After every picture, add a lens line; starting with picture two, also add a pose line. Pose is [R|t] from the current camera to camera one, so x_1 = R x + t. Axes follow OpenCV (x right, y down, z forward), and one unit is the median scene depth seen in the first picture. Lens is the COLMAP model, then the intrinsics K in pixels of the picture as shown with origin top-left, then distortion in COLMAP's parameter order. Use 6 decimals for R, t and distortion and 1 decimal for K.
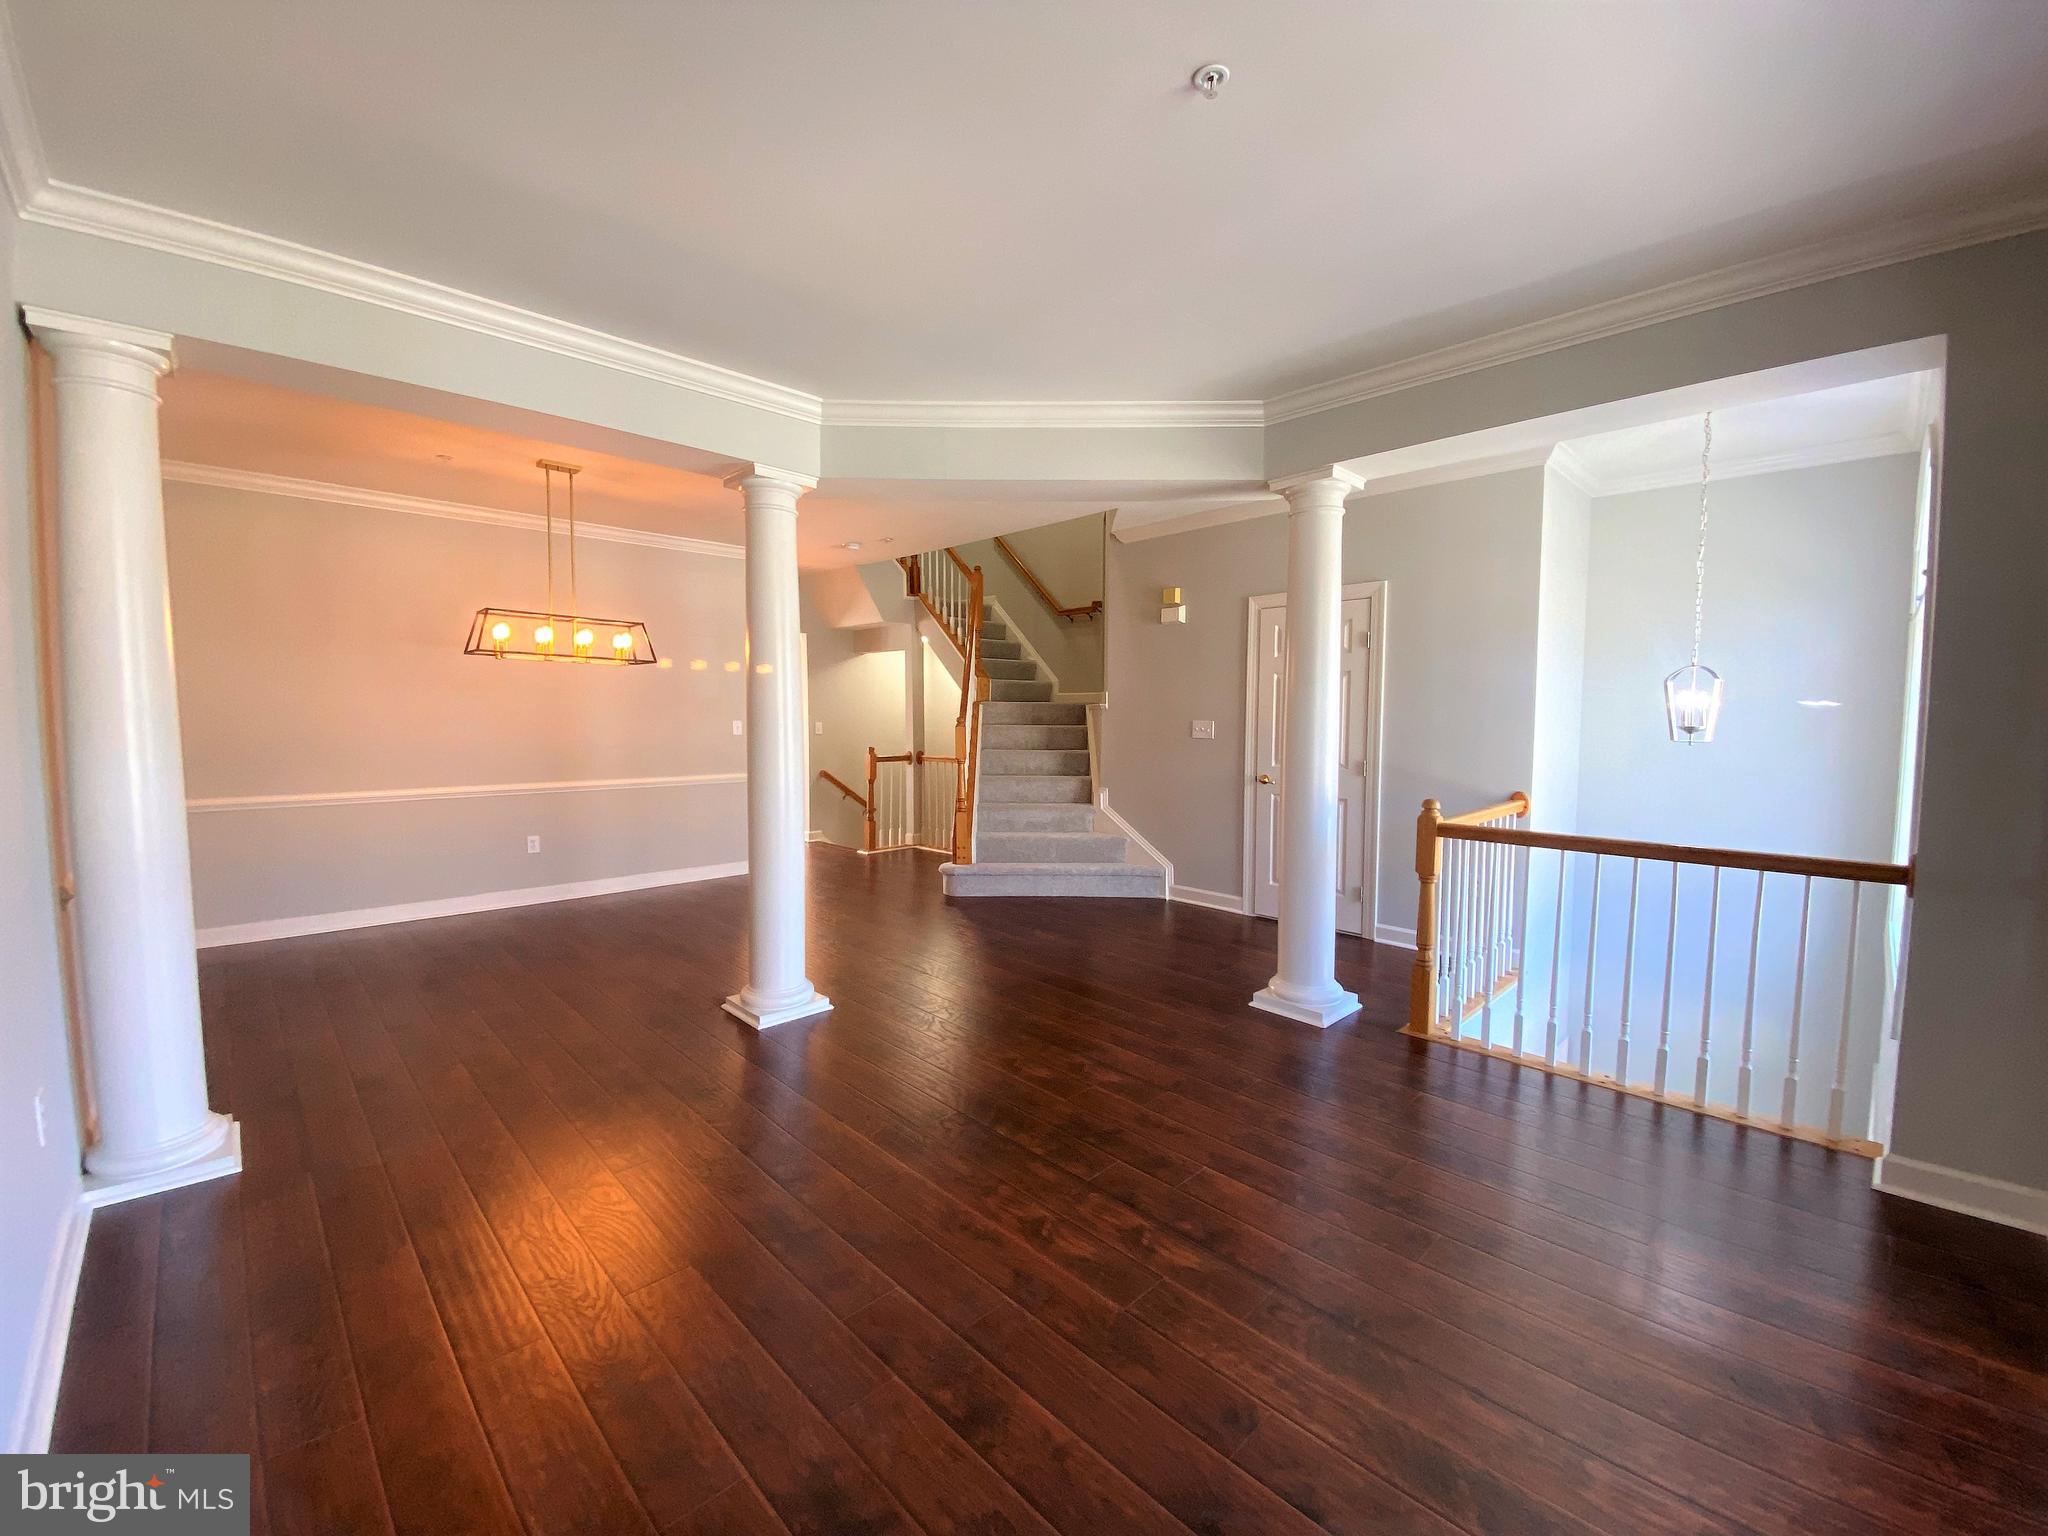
lens RADIAL K [[820.0, 0, 1024.0], [0, 820.0, 768.0], [0, 0, 1]] dist [0.026561, -0.022840]
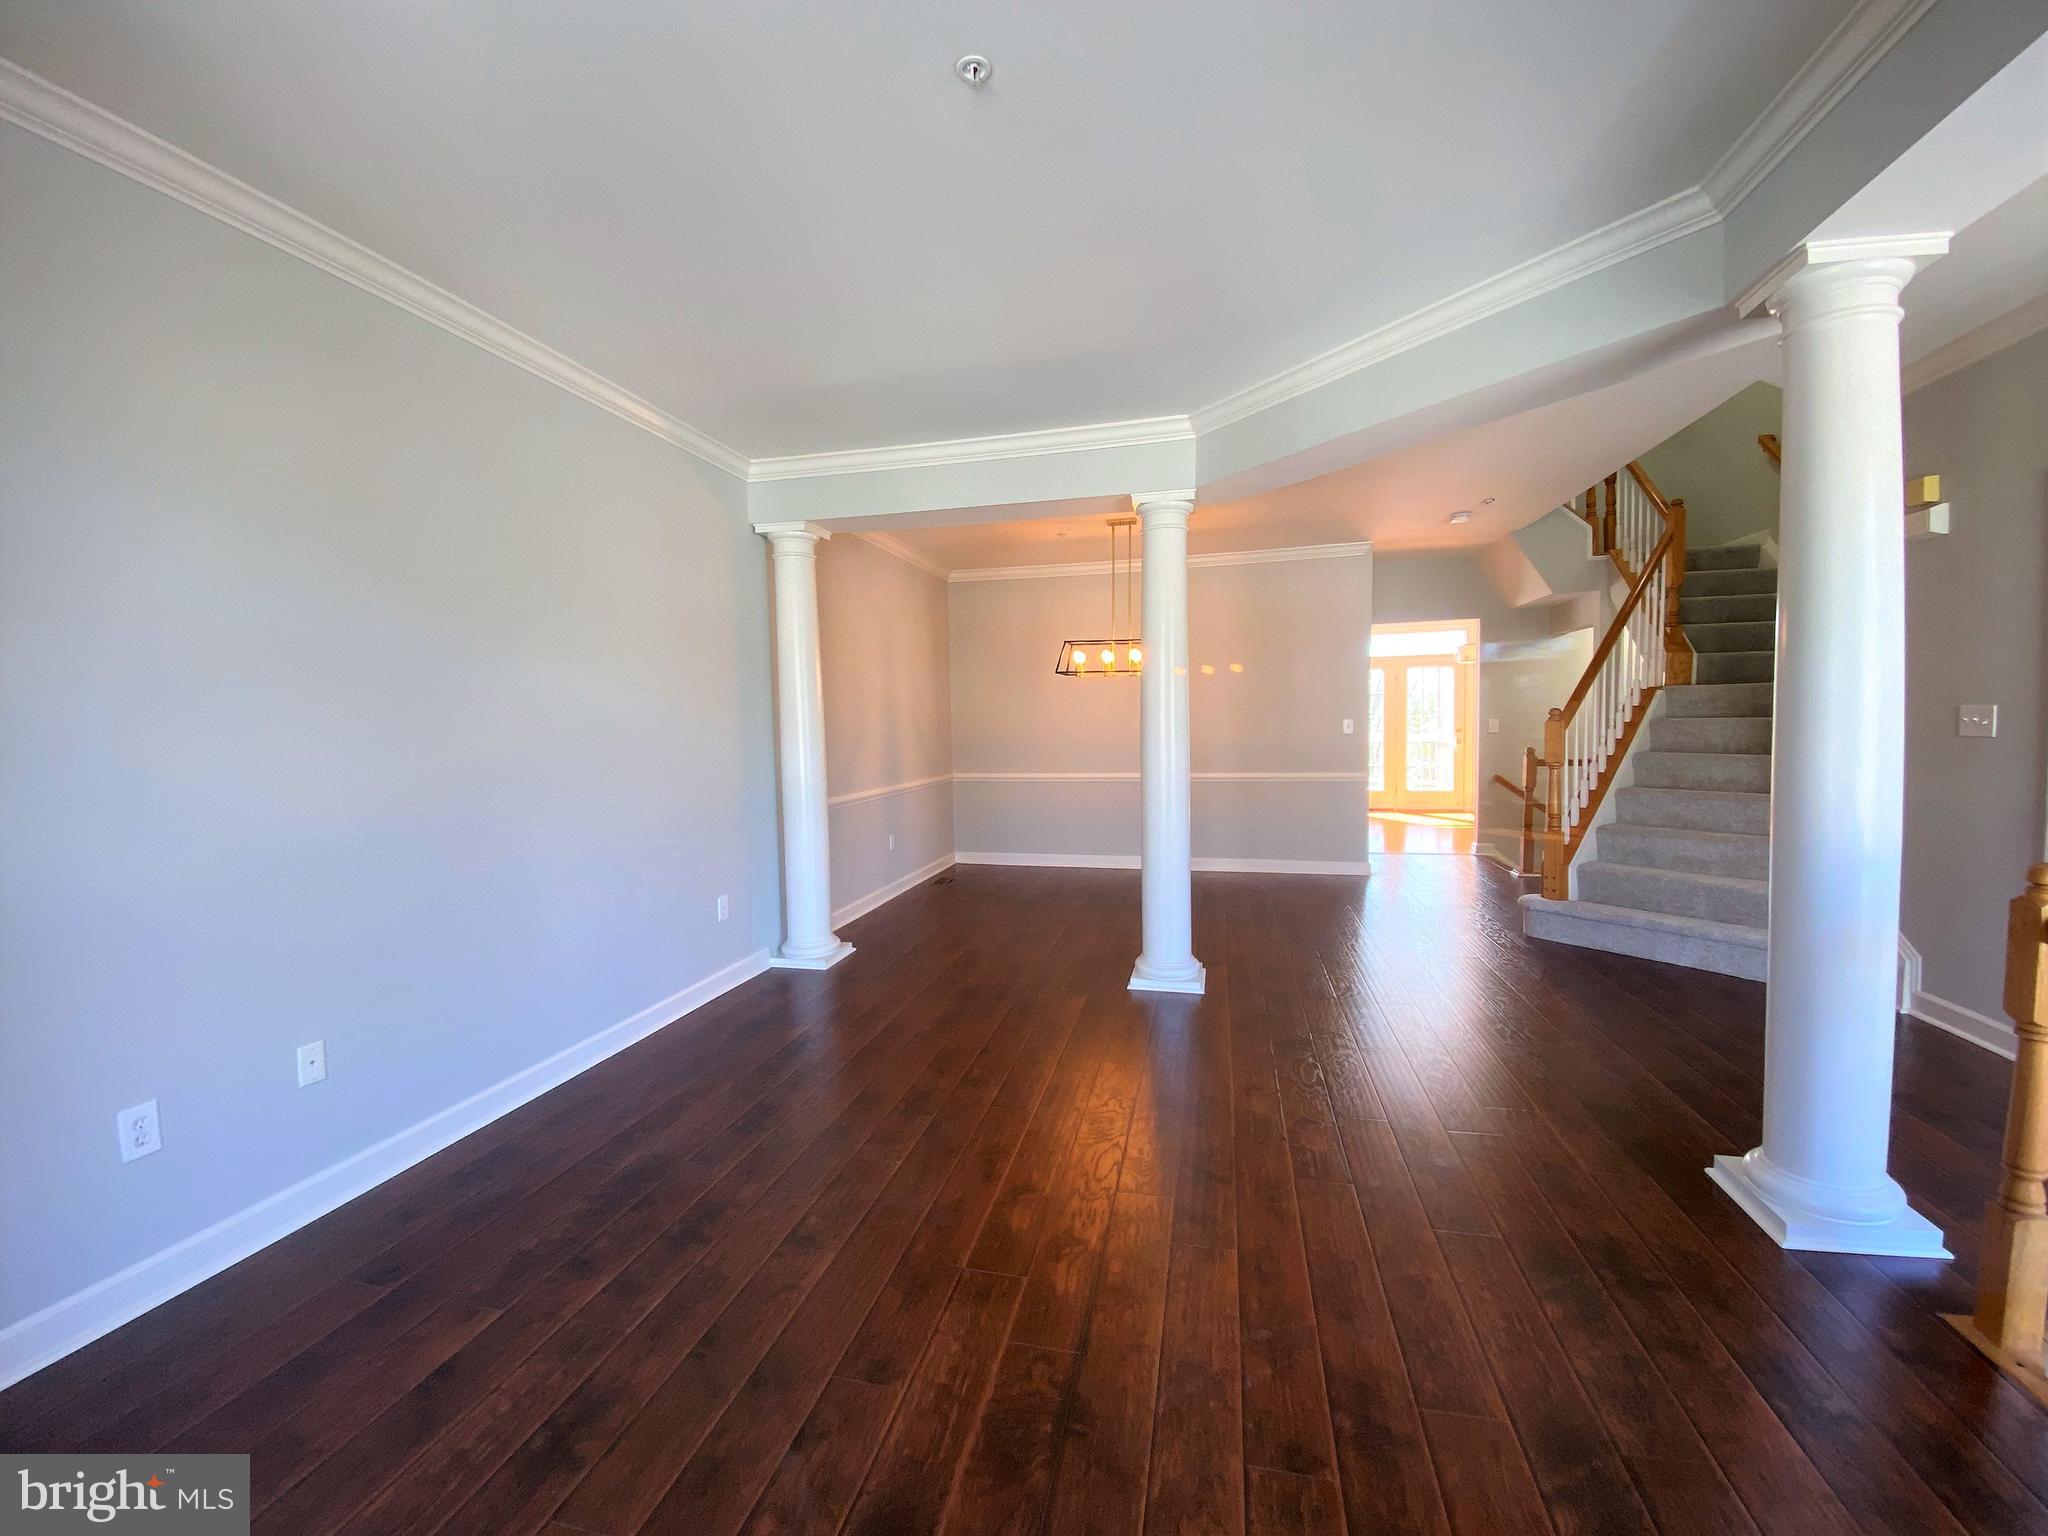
lens RADIAL K [[827.1, 0, 1019.6], [0, 827.1, 769.3], [0, 0, 1]] dist [0.024326, -0.020992]
pose [[0.528749, 0.036090, -0.848011, 0.615671], [-0.035576, 0.999160, 0.020340, -0.005781], [0.848032, 0.019414, 0.529589, 0.284430]]
